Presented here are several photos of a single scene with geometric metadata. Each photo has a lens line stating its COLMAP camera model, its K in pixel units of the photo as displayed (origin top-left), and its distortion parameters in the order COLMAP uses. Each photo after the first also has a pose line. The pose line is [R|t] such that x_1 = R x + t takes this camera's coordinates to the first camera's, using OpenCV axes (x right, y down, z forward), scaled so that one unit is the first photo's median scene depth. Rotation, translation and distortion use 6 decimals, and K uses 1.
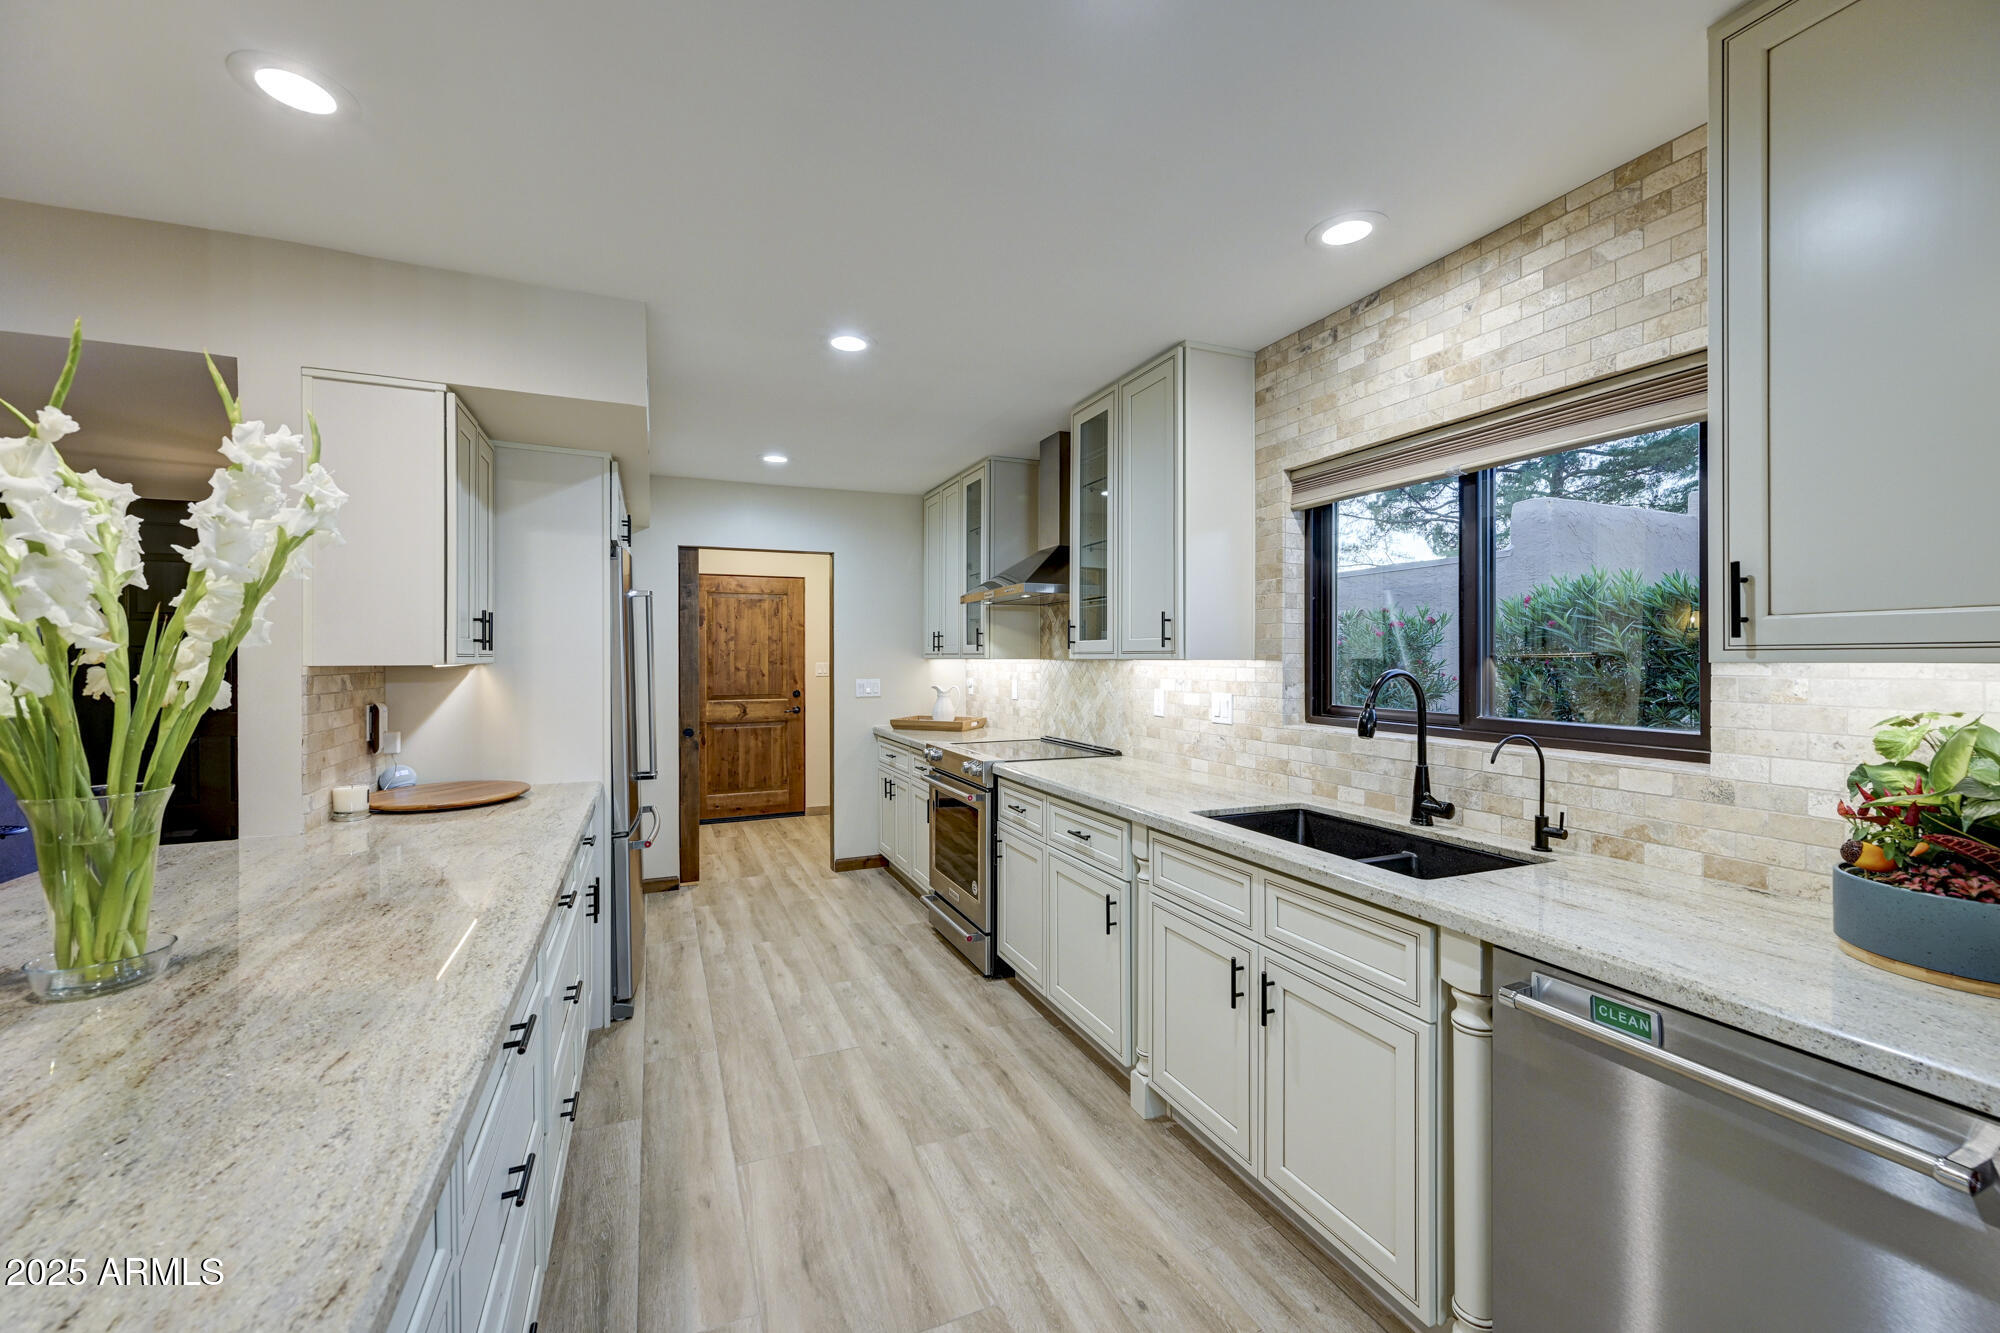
lens RADIAL K [[785.1, 0, 1010.2], [0, 785.1, 661.6], [0, 0, 1]] dist [0.008545, 0.002006]
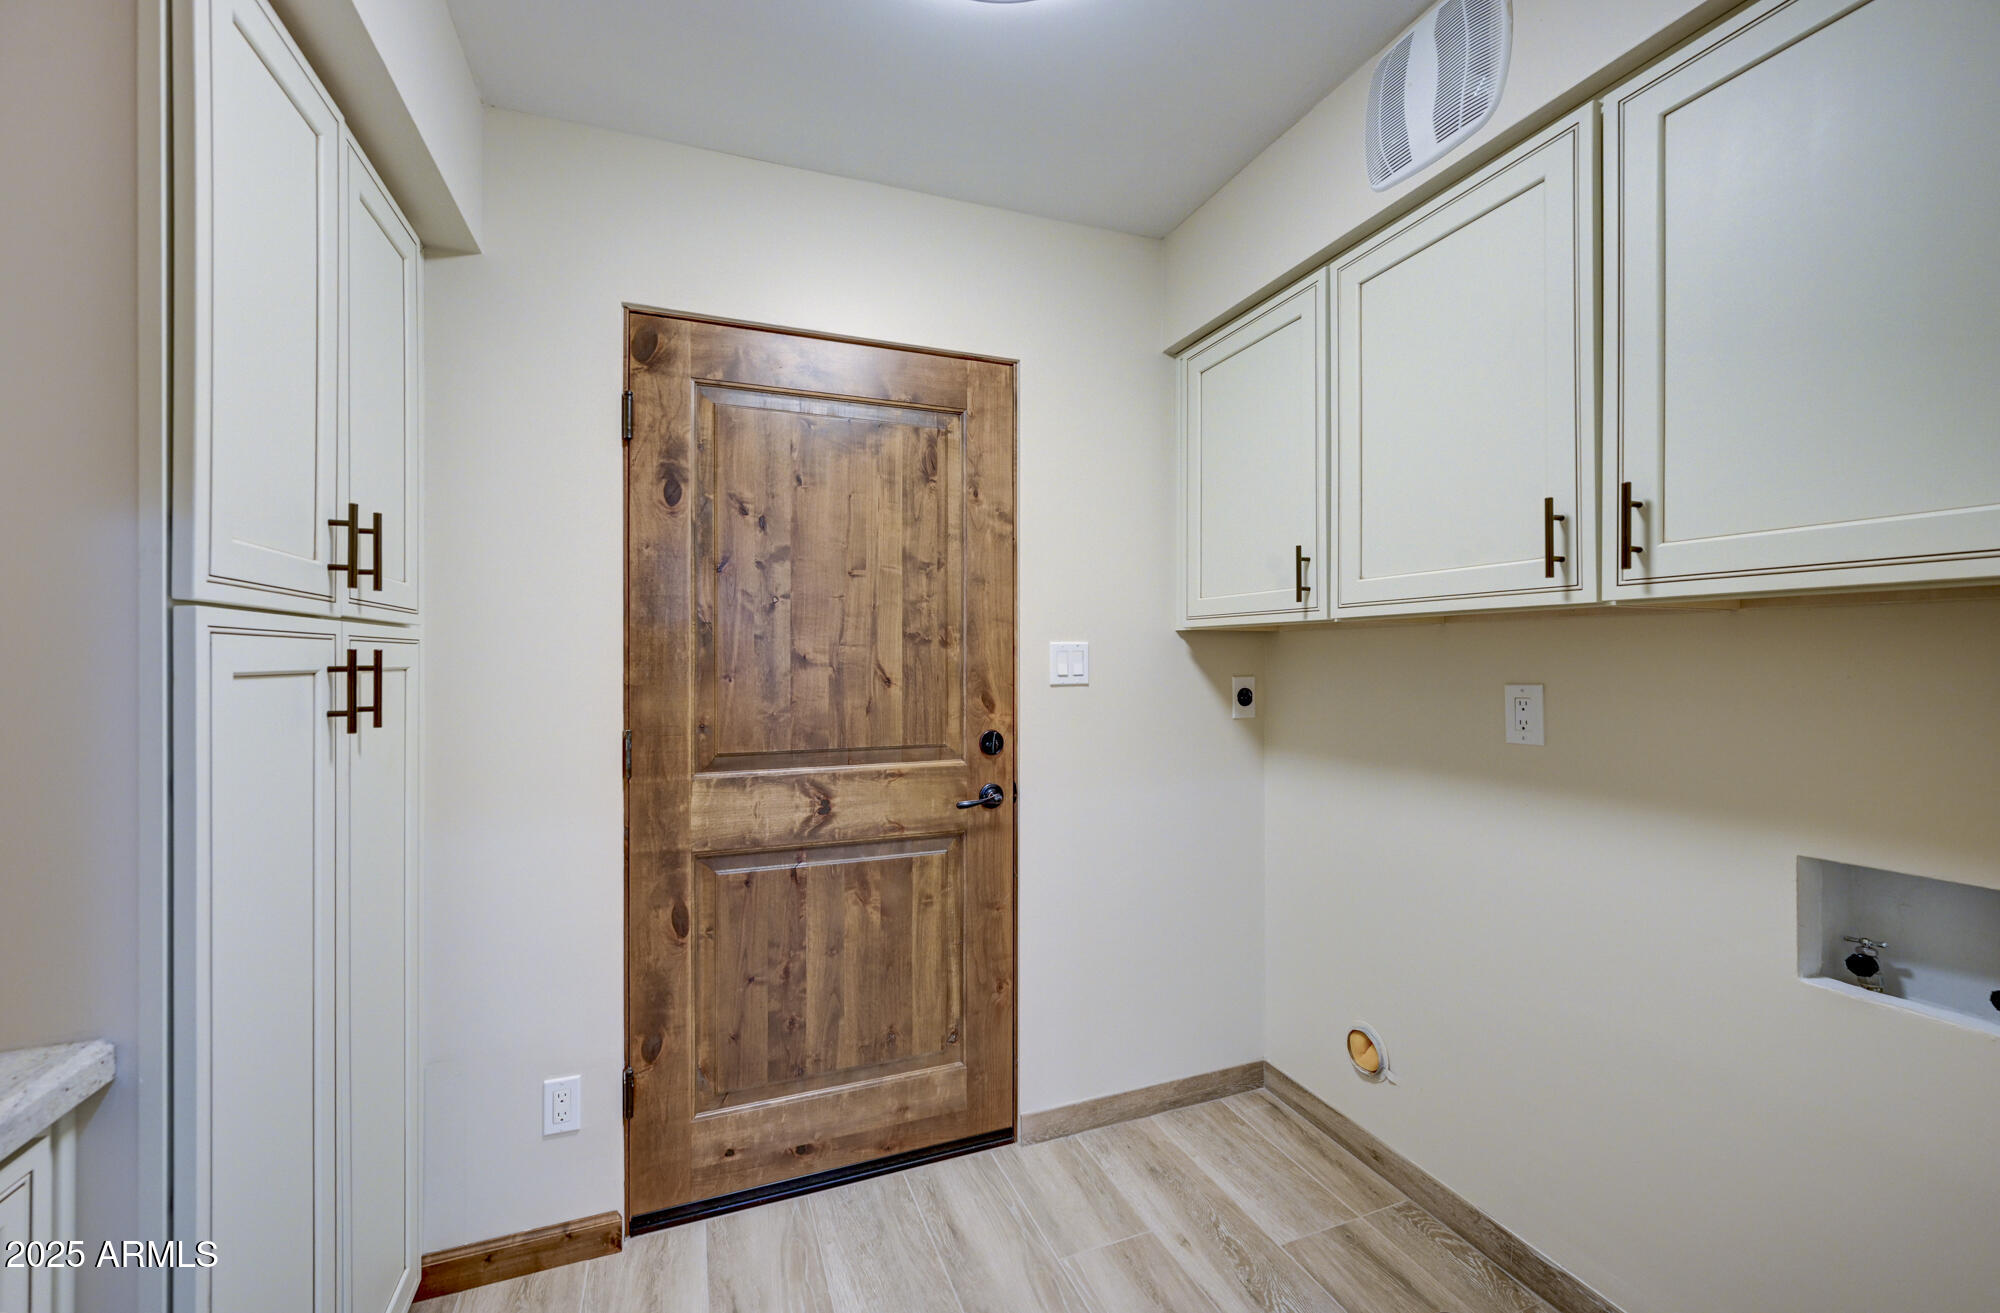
lens RADIAL K [[764.1, 0, 1001.1], [0, 764.1, 659.6], [0, 0, 1]] dist [0.003340, 0.000407]
pose [[0.996525, 0.000762, -0.083292, -0.249206], [-0.000883, 0.999999, -0.001419, 0.009448], [0.083291, 0.001487, 0.996524, 0.722850]]
